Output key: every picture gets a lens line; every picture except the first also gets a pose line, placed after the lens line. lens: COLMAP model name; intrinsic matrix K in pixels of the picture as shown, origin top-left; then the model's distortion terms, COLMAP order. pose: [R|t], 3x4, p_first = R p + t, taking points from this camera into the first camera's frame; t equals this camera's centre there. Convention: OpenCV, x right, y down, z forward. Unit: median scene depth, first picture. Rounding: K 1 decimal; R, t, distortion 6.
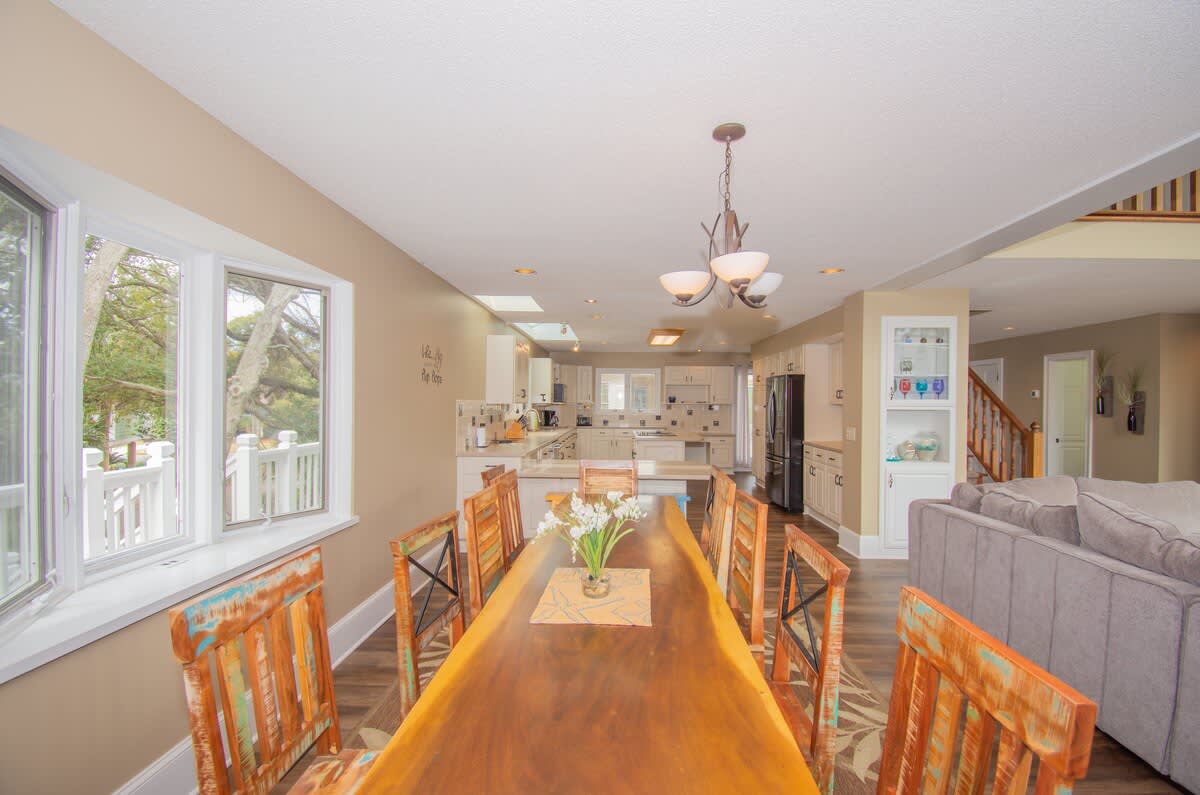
lens RADIAL K [[548.8, 0, 593.4], [0, 548.8, 406.8], [0, 0, 1]] dist [0.002469, -0.010741]
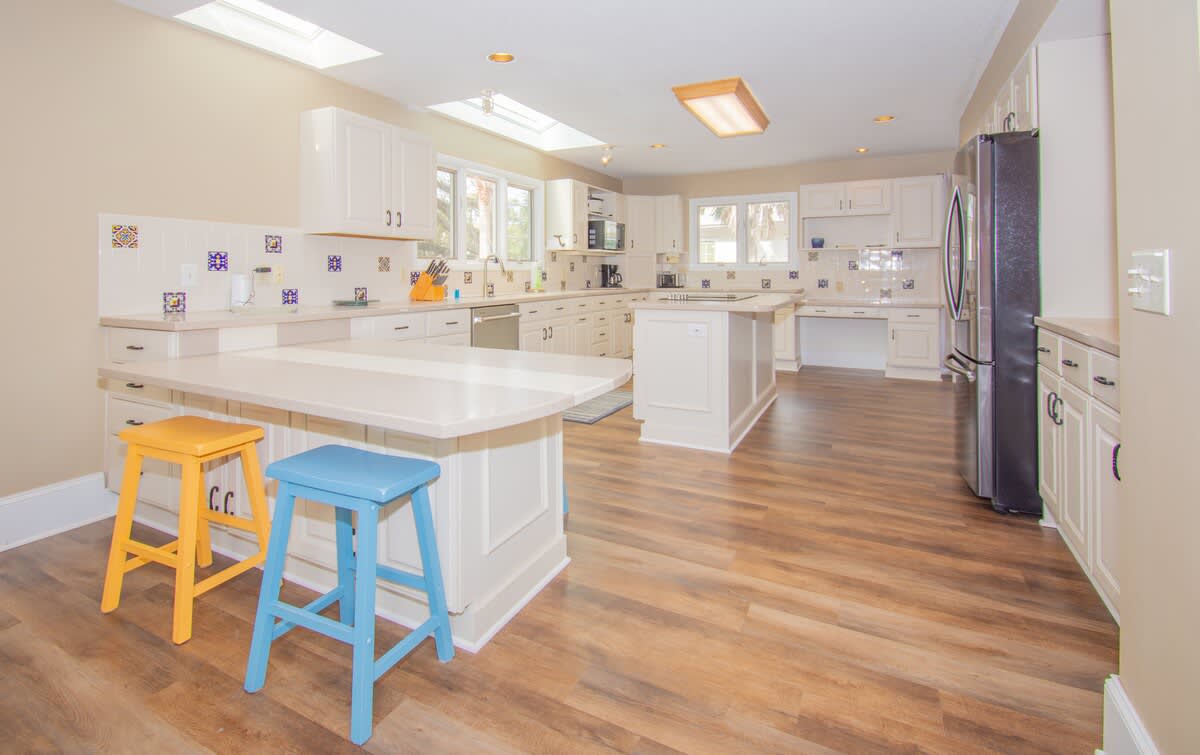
lens RADIAL K [[581.0, 0, 564.5], [0, 581.0, 273.6], [0, 0, 1]] dist [0.025243, -0.000931]
pose [[0.900198, -0.010053, -0.435365, 0.271317], [0.007236, 0.999941, -0.008128, 0.034841], [0.435421, 0.004167, 0.900218, 0.520512]]
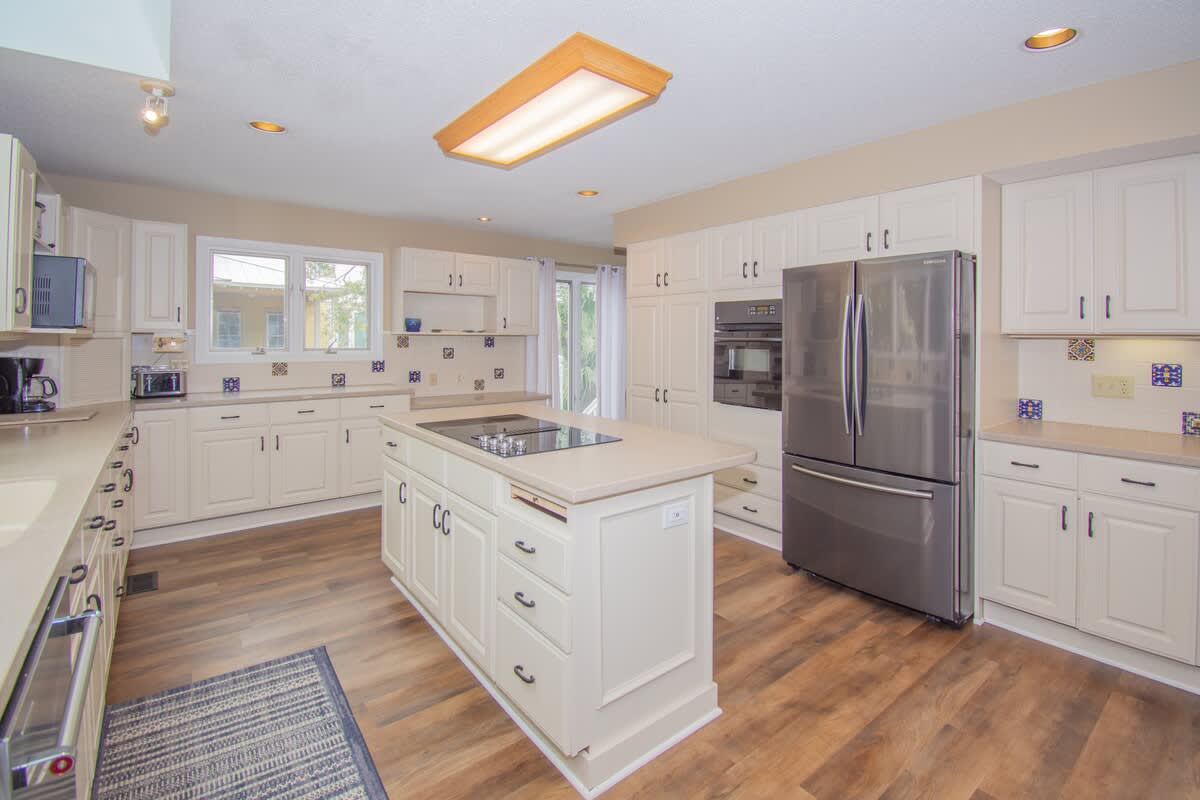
lens RADIAL K [[548.8, 0, 617.8], [0, 548.8, 335.1], [0, 0, 1]] dist [0.002469, -0.010741]
pose [[0.738314, -0.002038, 0.674454, -0.056353], [0.005362, 0.999982, -0.002848, -0.004308], [-0.674435, 0.005719, 0.738312, 0.881338]]
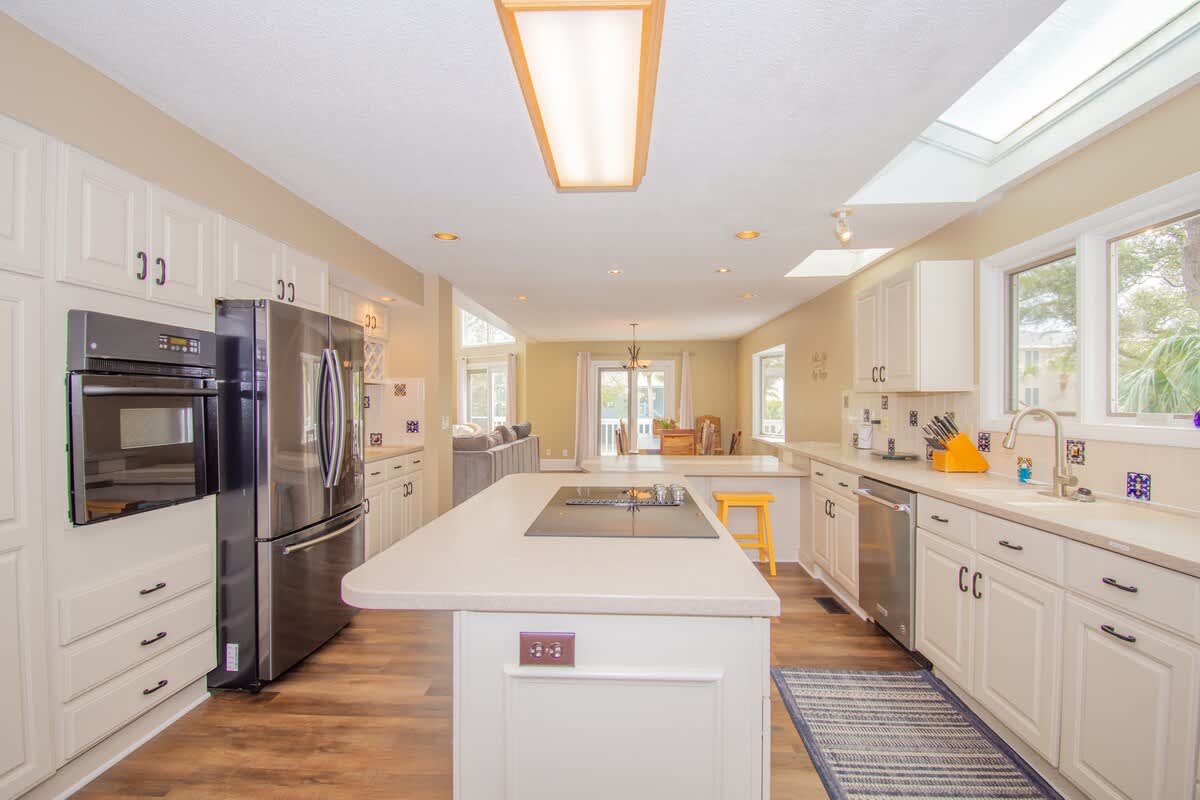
lens RADIAL K [[548.8, 0, 603.5], [0, 548.8, 405.3], [0, 0, 1]] dist [0.002469, -0.010741]
pose [[-0.999963, -0.008328, -0.002321, 0.153768], [-0.008360, 0.999865, 0.014125, 0.000418], [0.002203, 0.014144, -0.999898, 1.506038]]
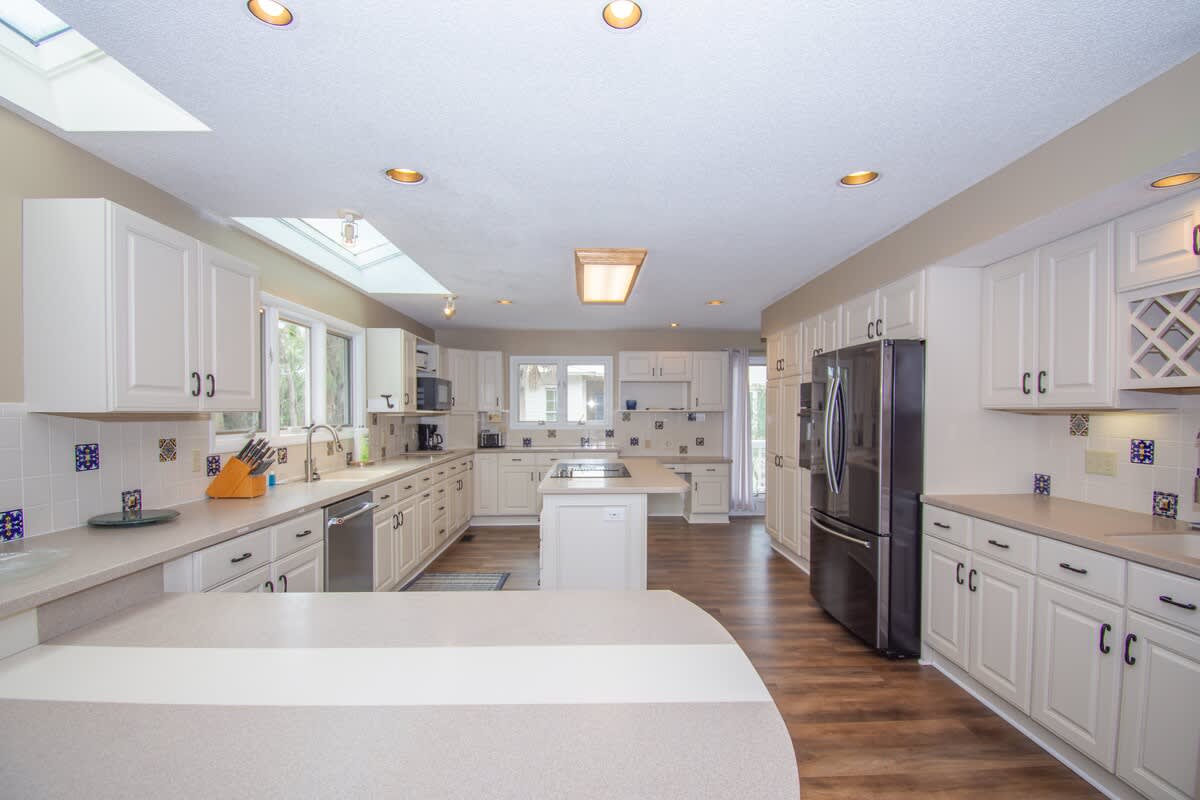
lens RADIAL K [[548.8, 0, 614.0], [0, 548.8, 418.1], [0, 0, 1]] dist [0.002469, -0.010741]
pose [[0.995696, -0.009361, 0.092207, 0.103192], [0.008899, 0.999946, 0.005424, -0.002369], [-0.092253, -0.004580, 0.995725, 0.588421]]
